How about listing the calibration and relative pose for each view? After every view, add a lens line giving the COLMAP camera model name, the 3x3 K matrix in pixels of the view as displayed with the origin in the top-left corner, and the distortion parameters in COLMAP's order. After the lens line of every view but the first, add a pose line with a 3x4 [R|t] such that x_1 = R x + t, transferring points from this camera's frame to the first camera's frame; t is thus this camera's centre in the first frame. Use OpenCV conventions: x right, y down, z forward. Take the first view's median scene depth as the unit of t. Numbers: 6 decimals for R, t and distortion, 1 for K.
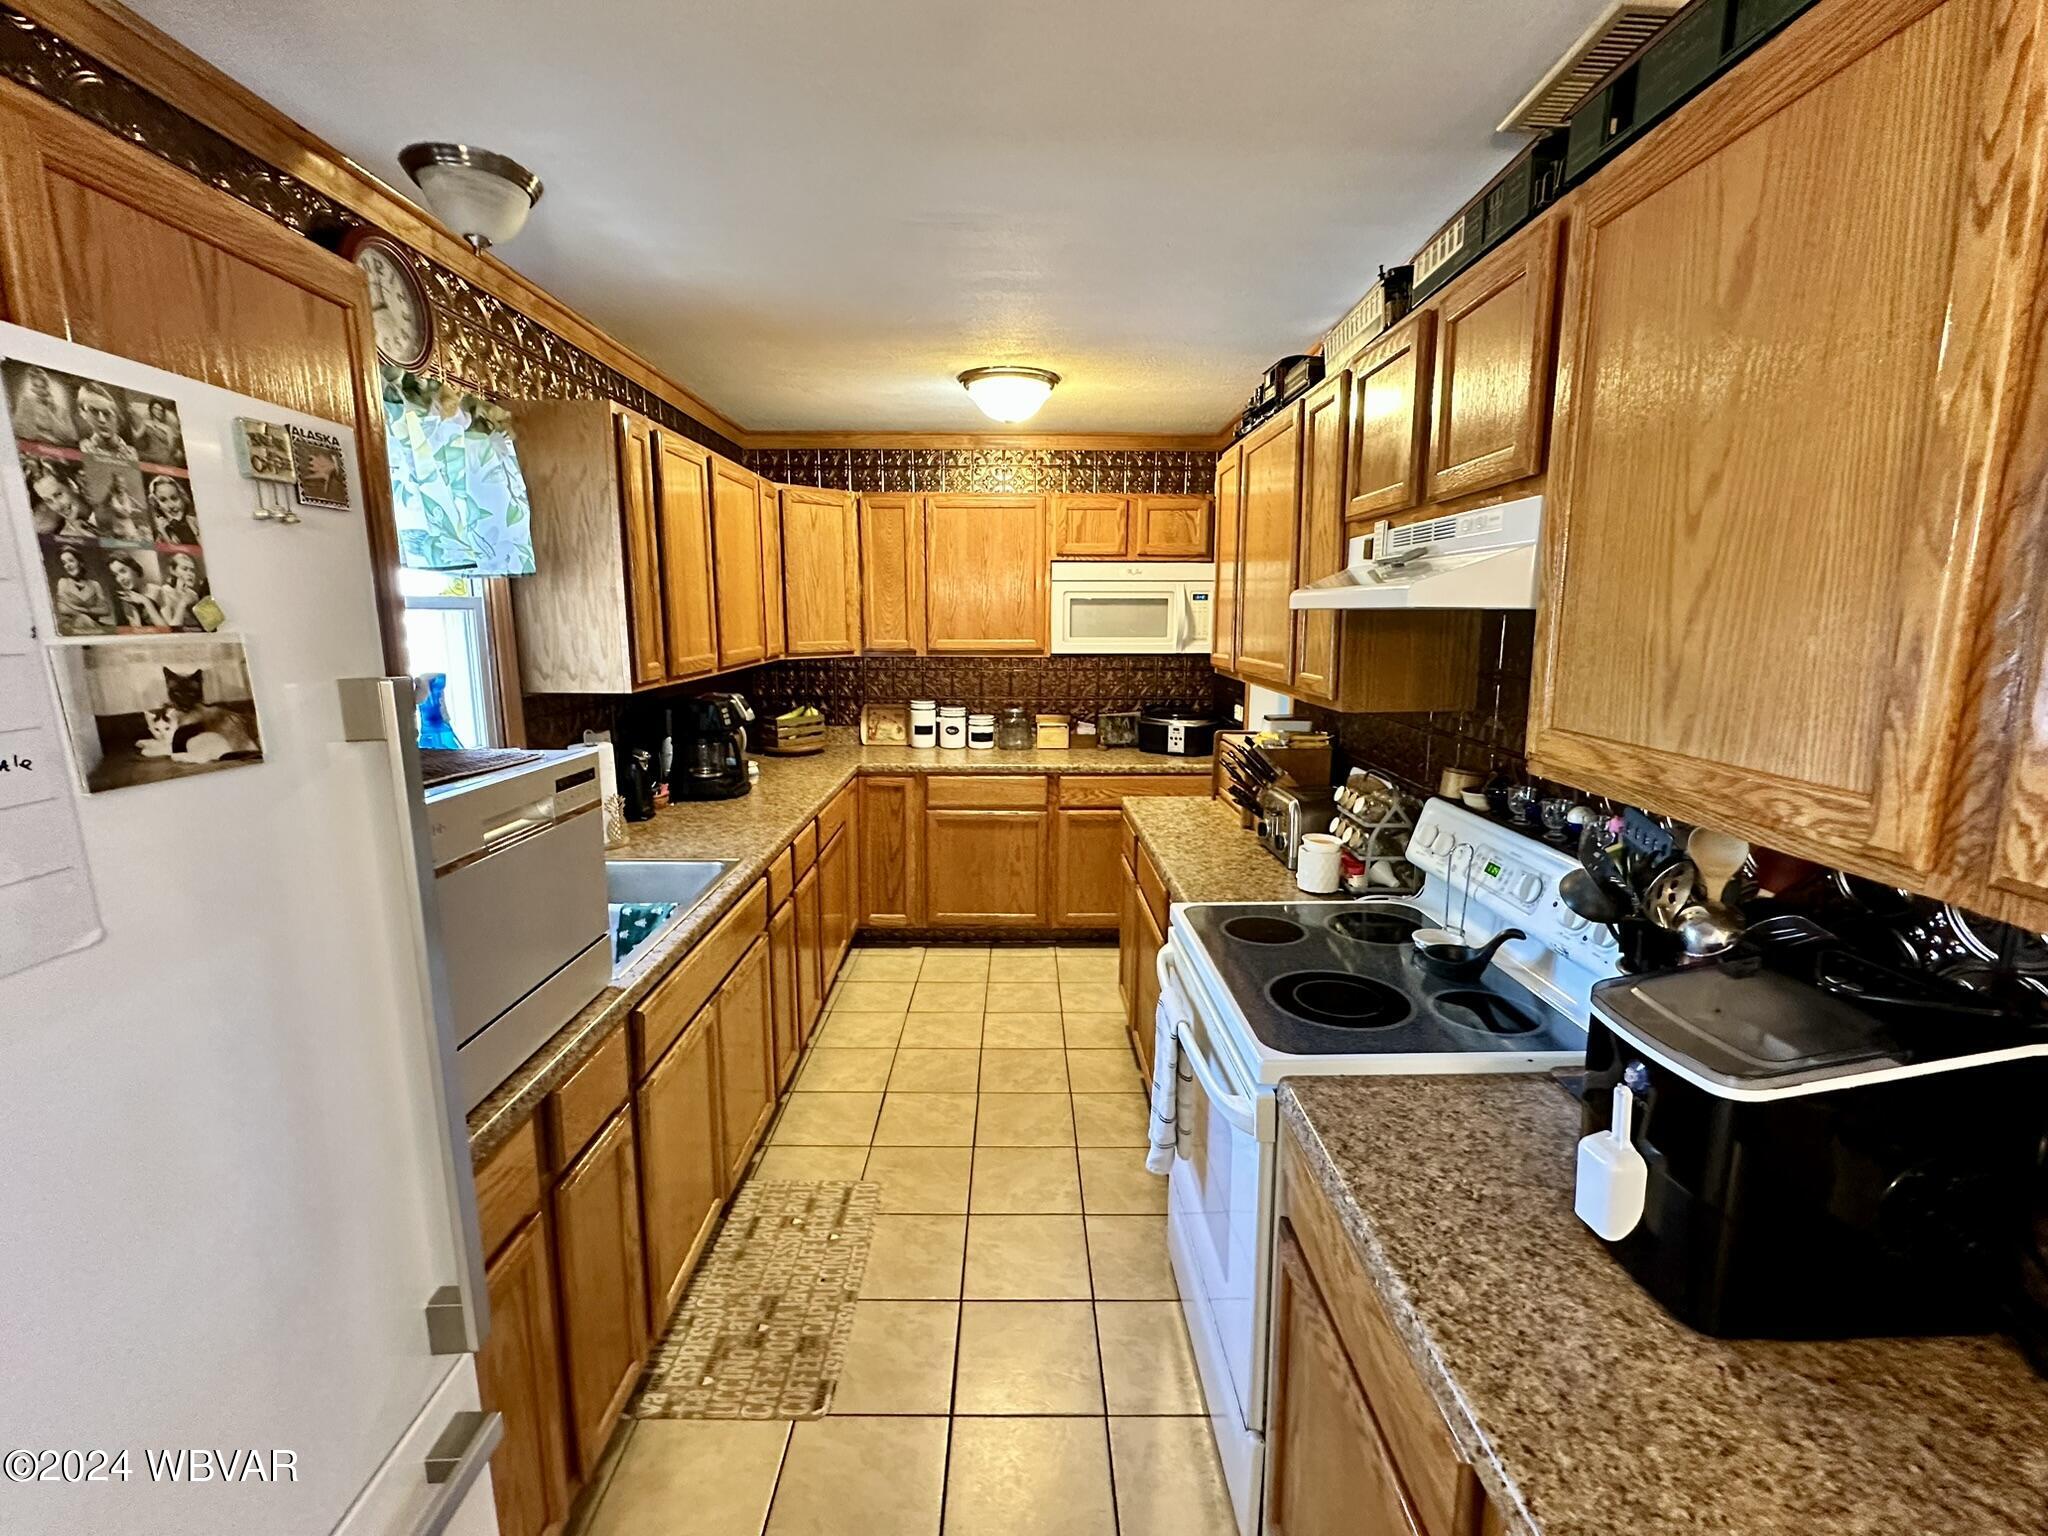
lens RADIAL K [[915.4, 0, 1021.3], [0, 915.4, 764.1], [0, 0, 1]] dist [0.000209, 0.000020]
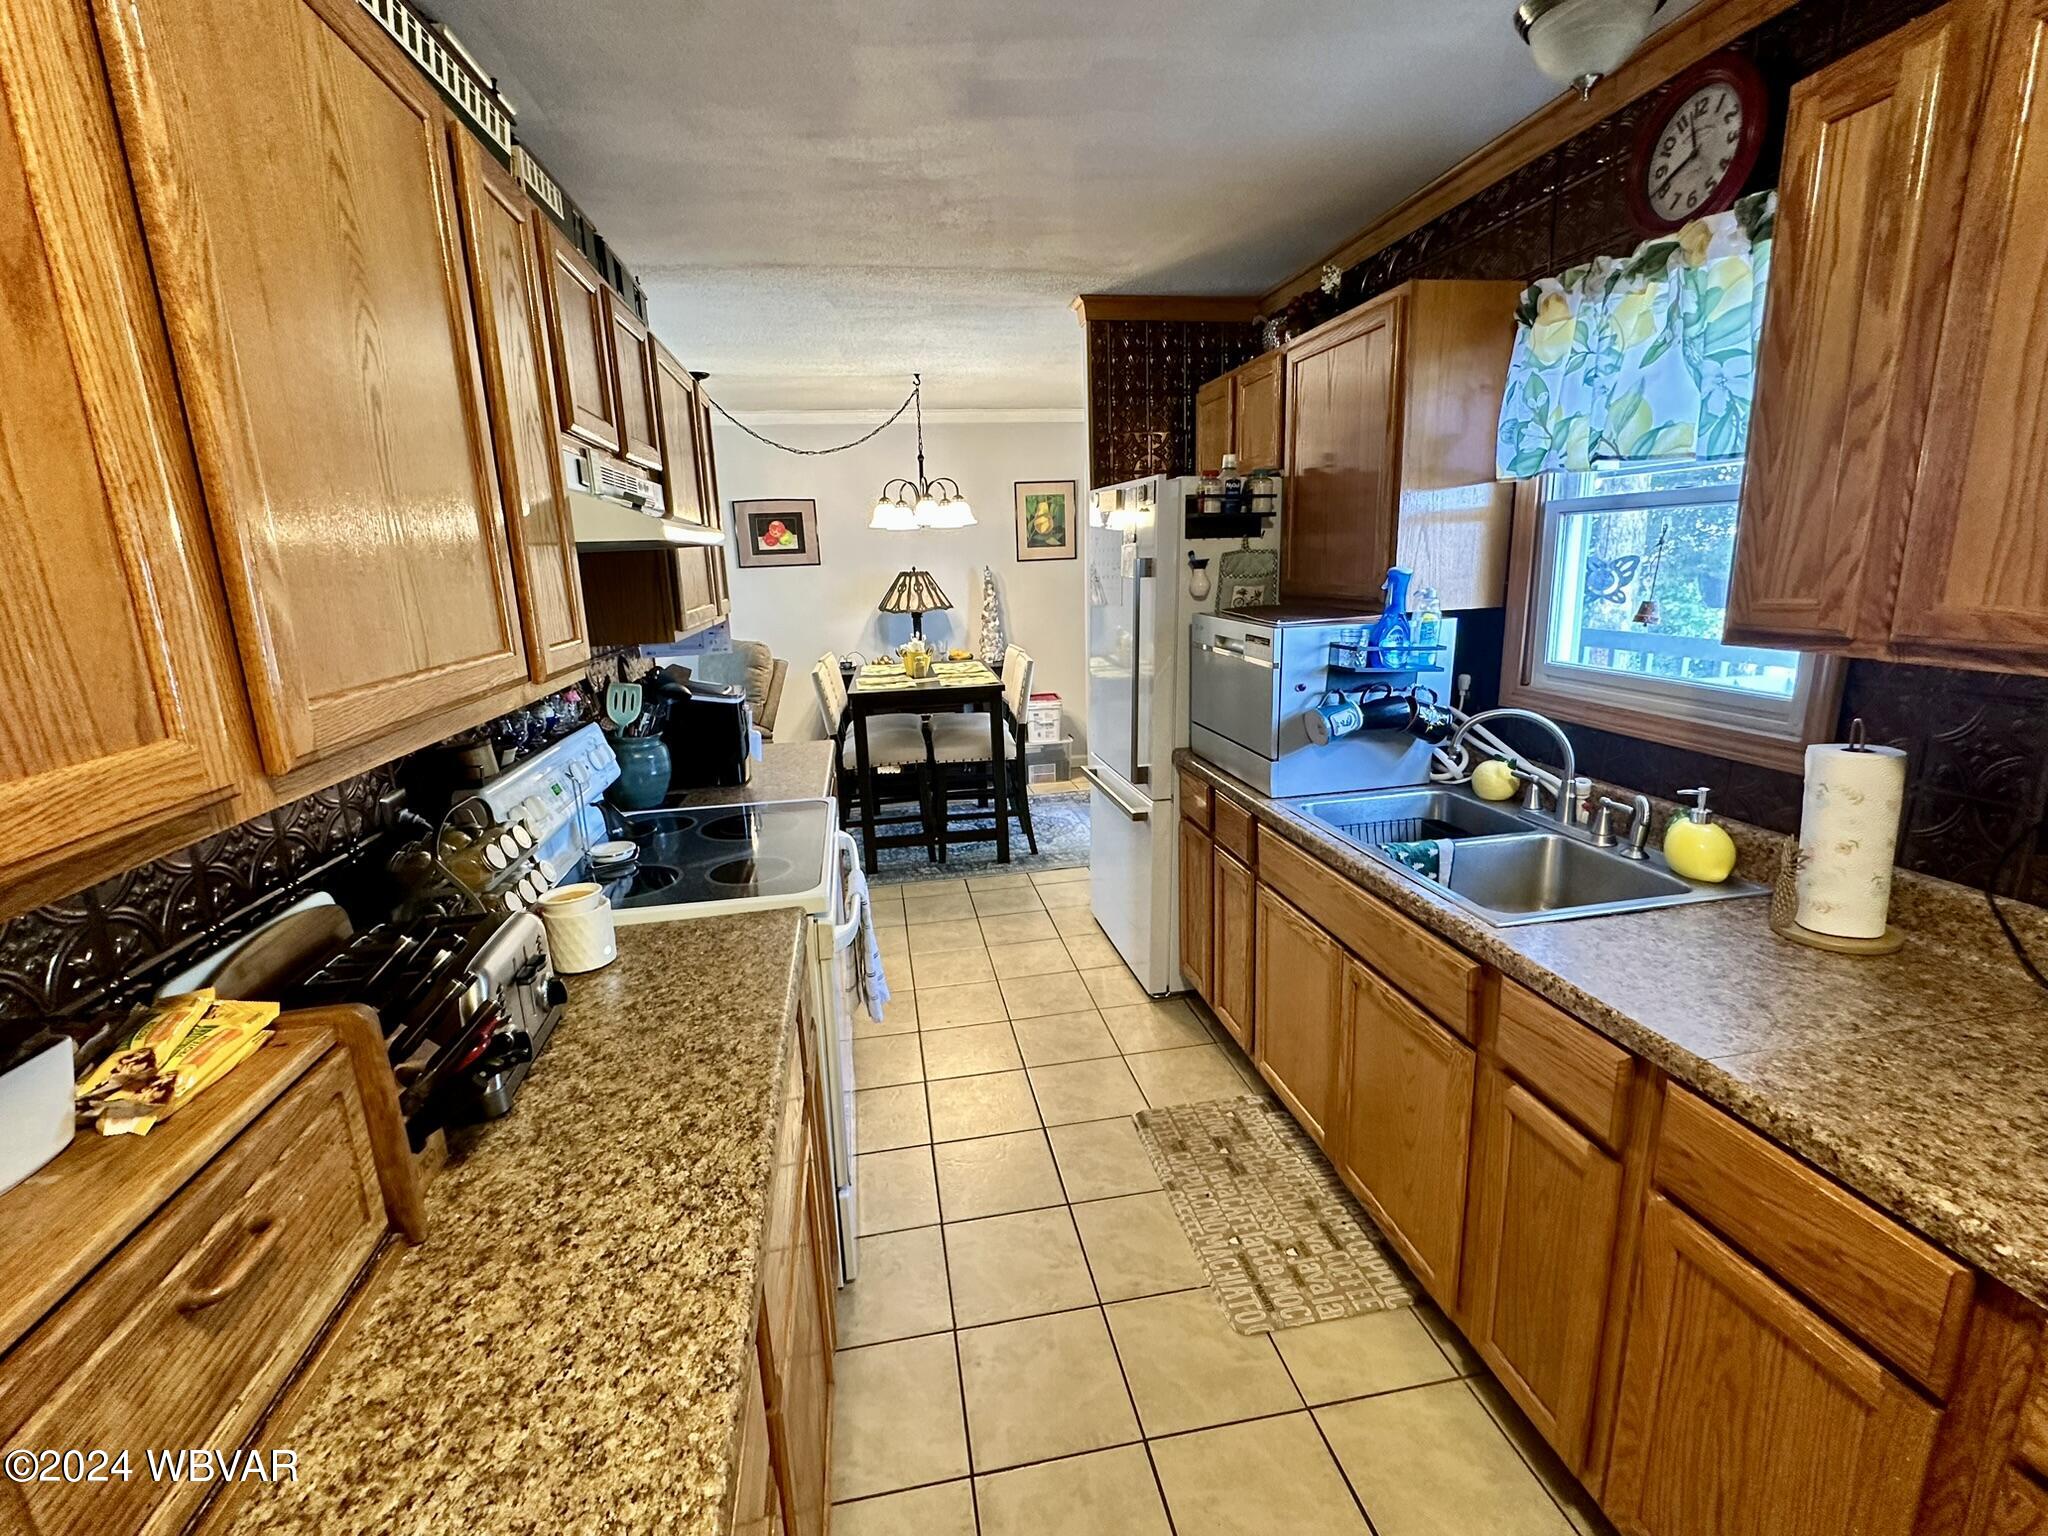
lens RADIAL K [[915.4, 0, 1025.2], [0, 915.4, 760.8], [0, 0, 1]] dist [0.000209, 0.000020]
pose [[-0.984815, 0.073813, -0.157131, 0.111001], [0.009401, 0.926456, 0.376285, -0.277133], [0.173350, 0.369094, -0.913082, 1.775914]]
